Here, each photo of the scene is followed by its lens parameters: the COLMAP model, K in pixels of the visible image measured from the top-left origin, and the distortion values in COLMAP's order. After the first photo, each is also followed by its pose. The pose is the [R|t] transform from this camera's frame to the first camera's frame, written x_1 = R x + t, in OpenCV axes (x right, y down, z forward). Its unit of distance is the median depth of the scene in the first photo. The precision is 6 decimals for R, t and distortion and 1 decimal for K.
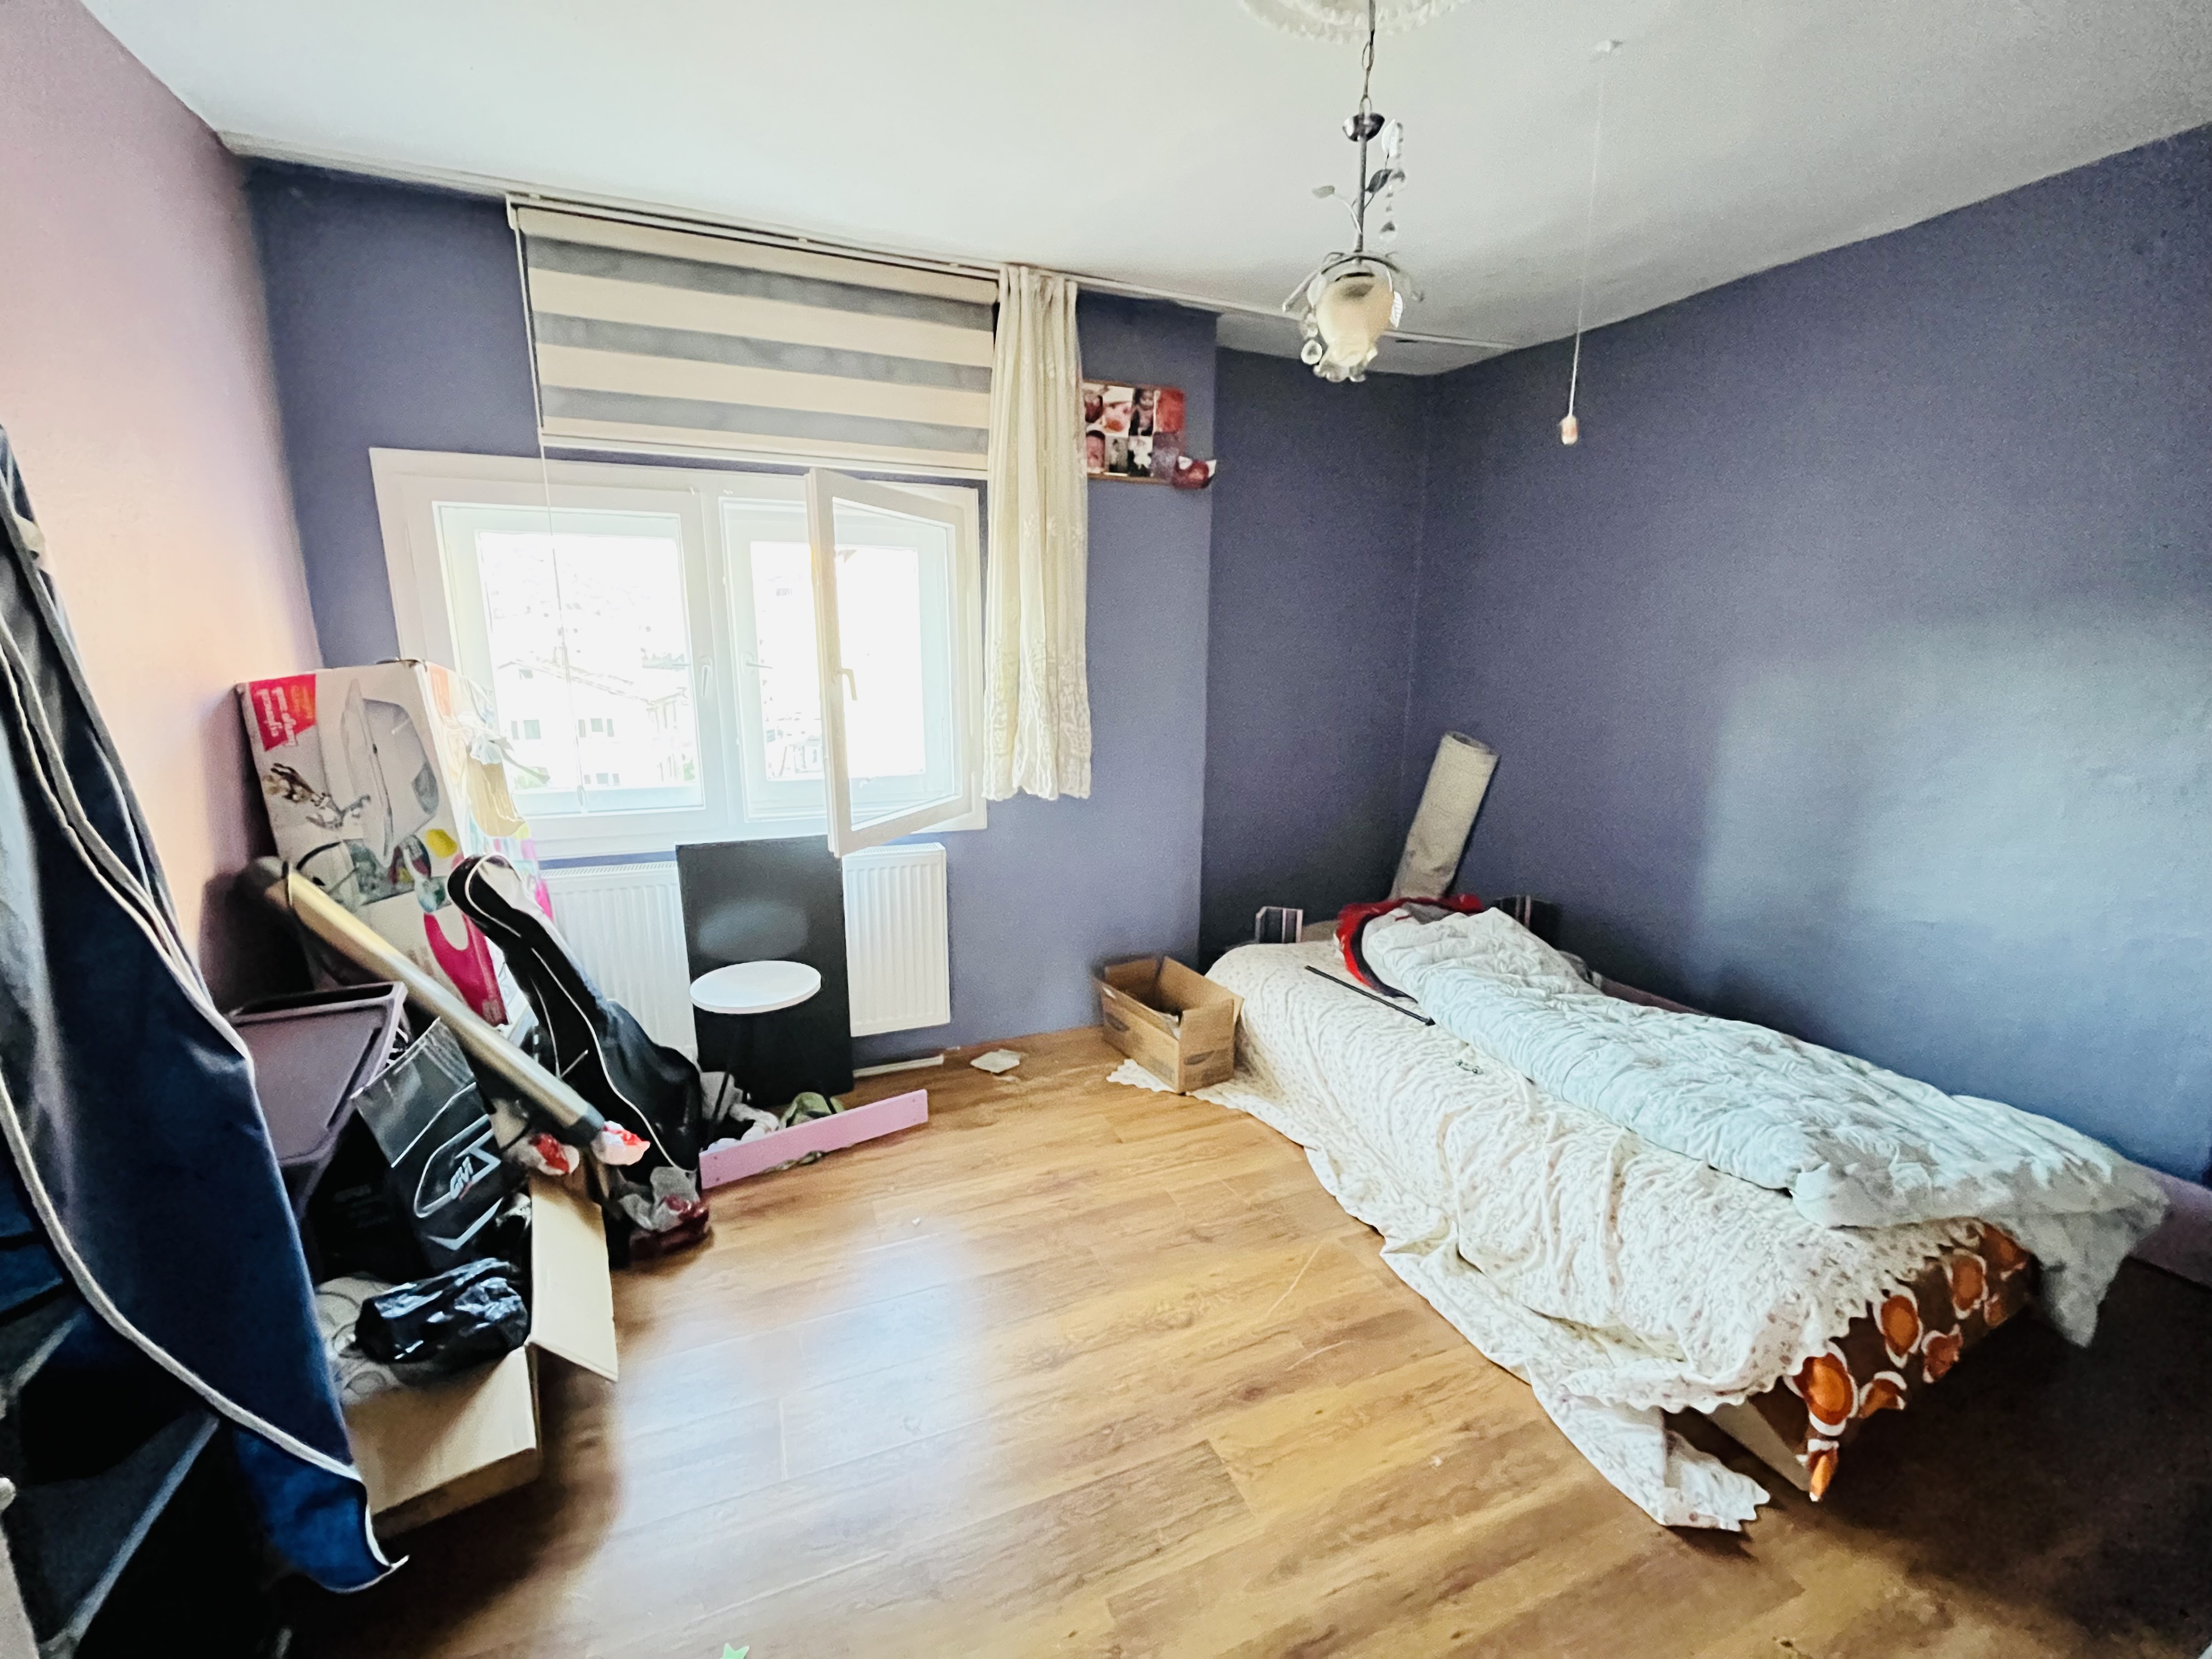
lens RADIAL K [[894.9, 0, 1099.7], [0, 894.9, 830.9], [0, 0, 1]] dist [-0.001566, 0.000084]
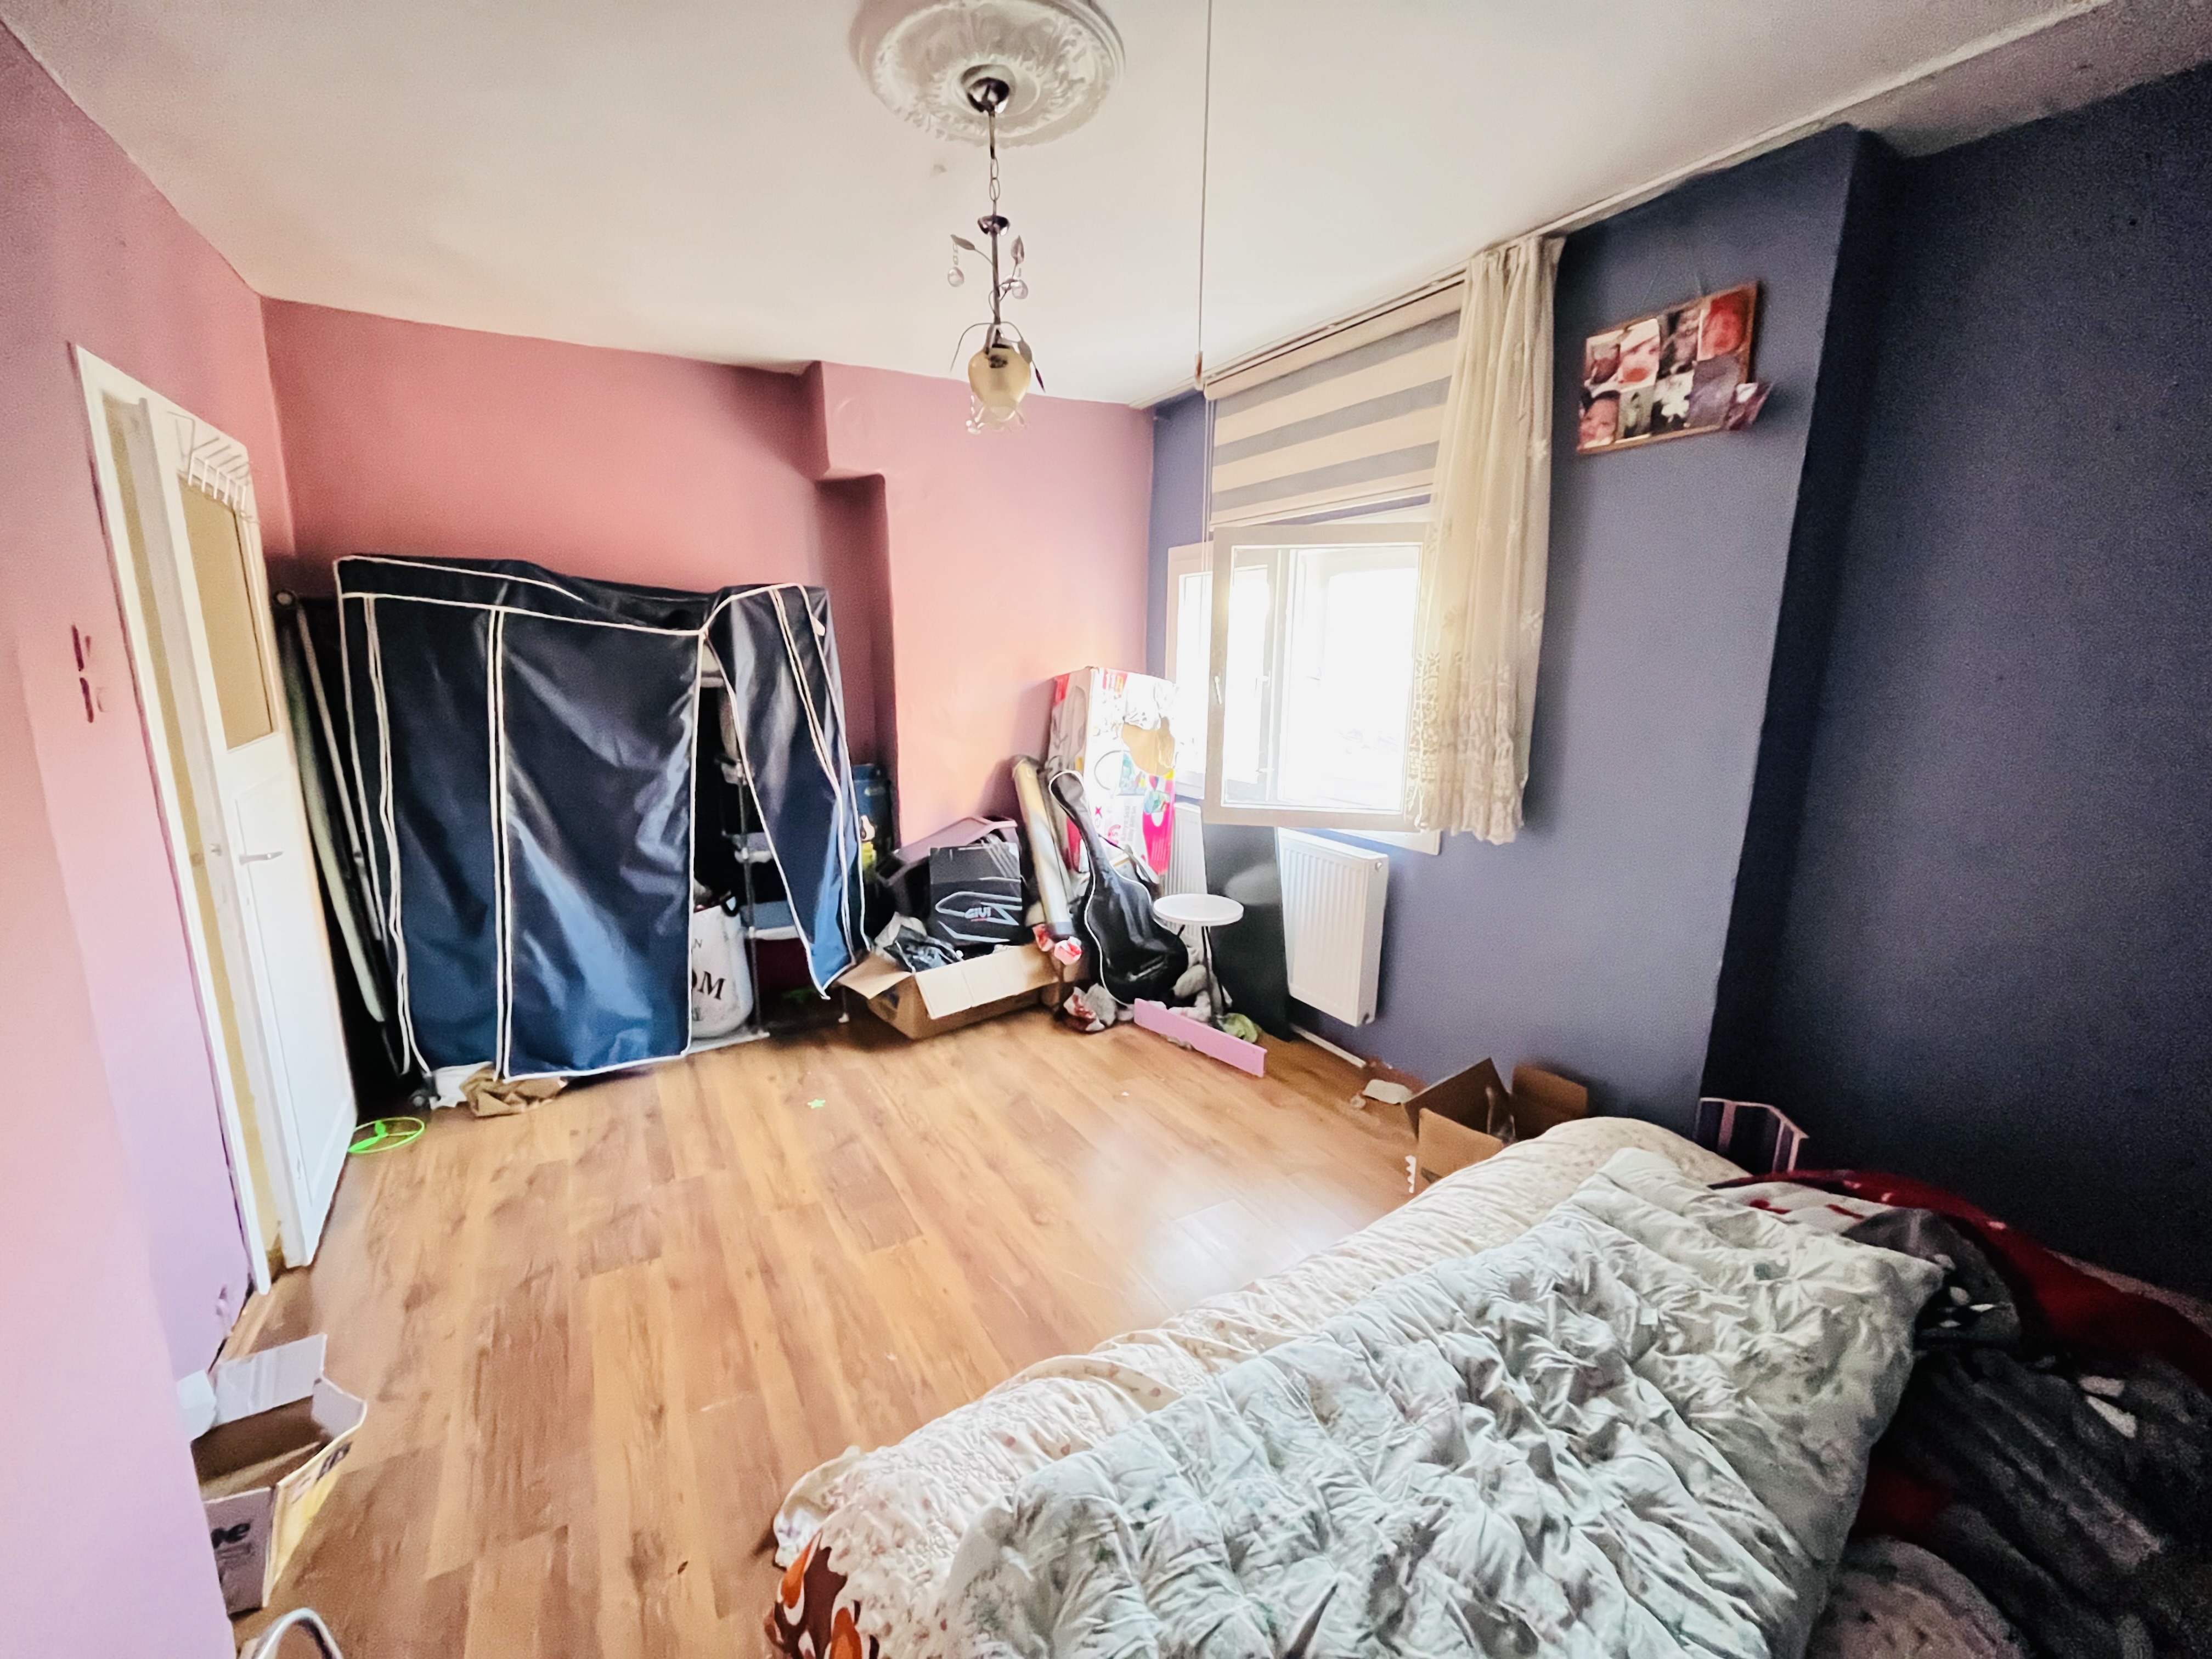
lens RADIAL K [[894.9, 0, 1098.5], [0, 894.9, 826.4], [0, 0, 1]] dist [-0.001566, 0.000084]
pose [[0.149947, 0.184186, -0.971386, 0.765790], [-0.210043, 0.966001, 0.150742, -0.103702], [0.966125, 0.181430, 0.183536, 0.496975]]
